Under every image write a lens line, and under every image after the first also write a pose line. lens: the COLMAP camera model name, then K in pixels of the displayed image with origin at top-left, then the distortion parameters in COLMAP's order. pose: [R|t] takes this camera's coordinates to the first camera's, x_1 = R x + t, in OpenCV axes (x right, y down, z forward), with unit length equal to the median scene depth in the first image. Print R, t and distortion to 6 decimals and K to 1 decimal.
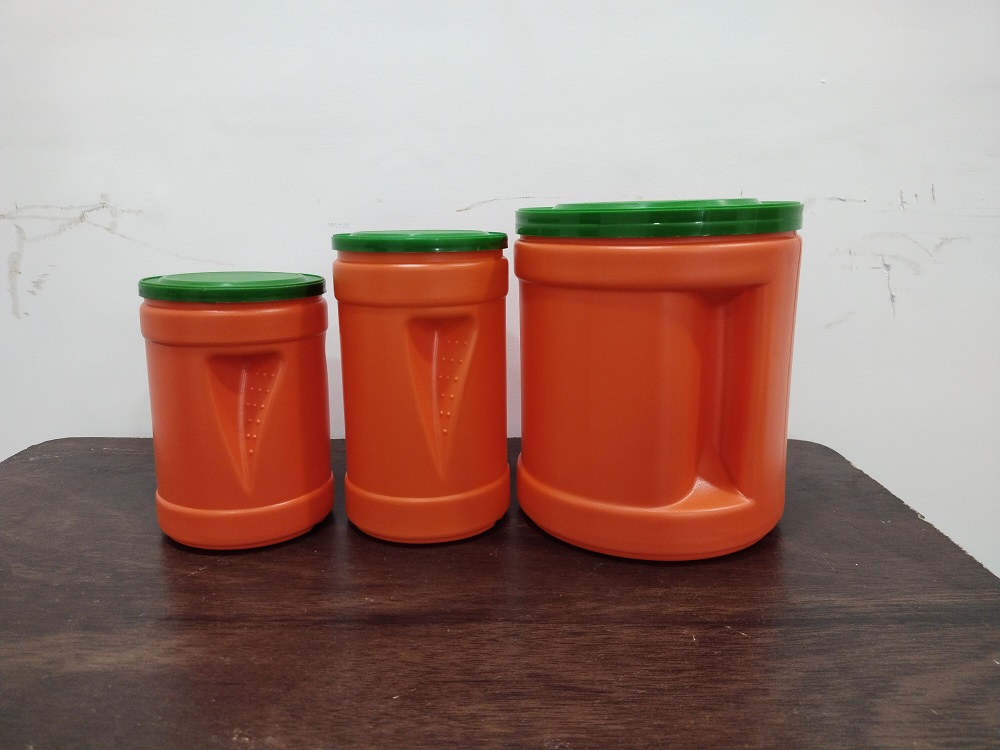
lens RADIAL K [[768.7, 0, 495.3], [0, 768.7, 371.4], [0, 0, 1]] dist [-0.007728, -0.026240]
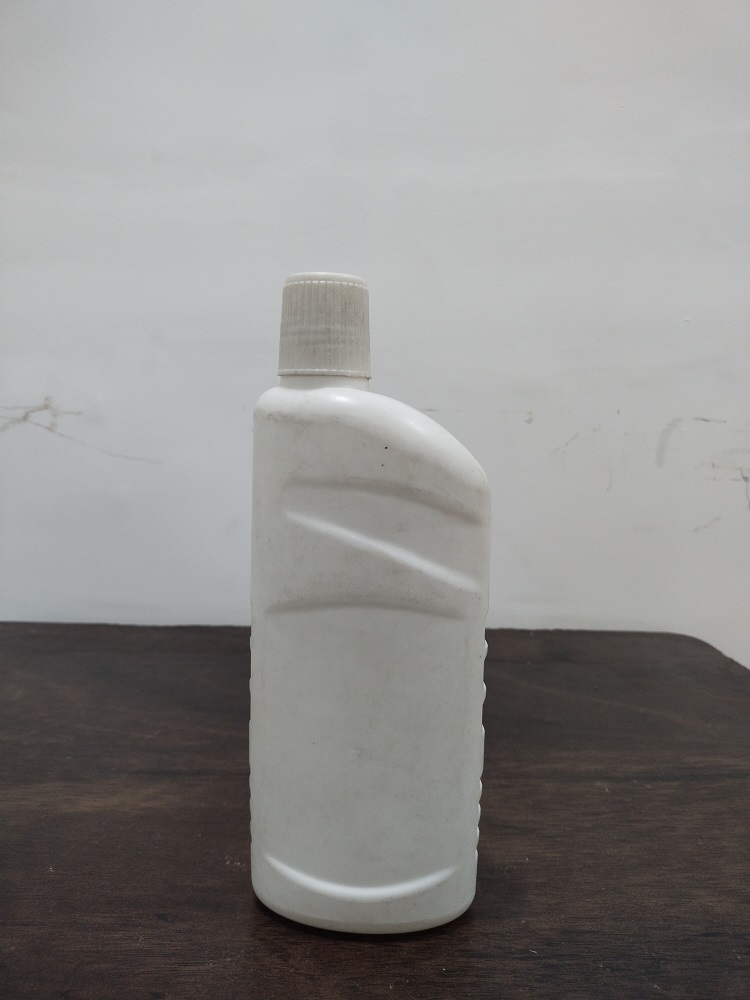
lens RADIAL K [[768.7, 0, 377.0], [0, 768.7, 497.5], [0, 0, 1]] dist [-0.007728, -0.026240]
pose [[0.998772, 0.022381, 0.044210, -0.136989], [-0.017337, 0.993631, -0.111342, 0.043601], [-0.046420, 0.110439, 0.992798, -0.165381]]
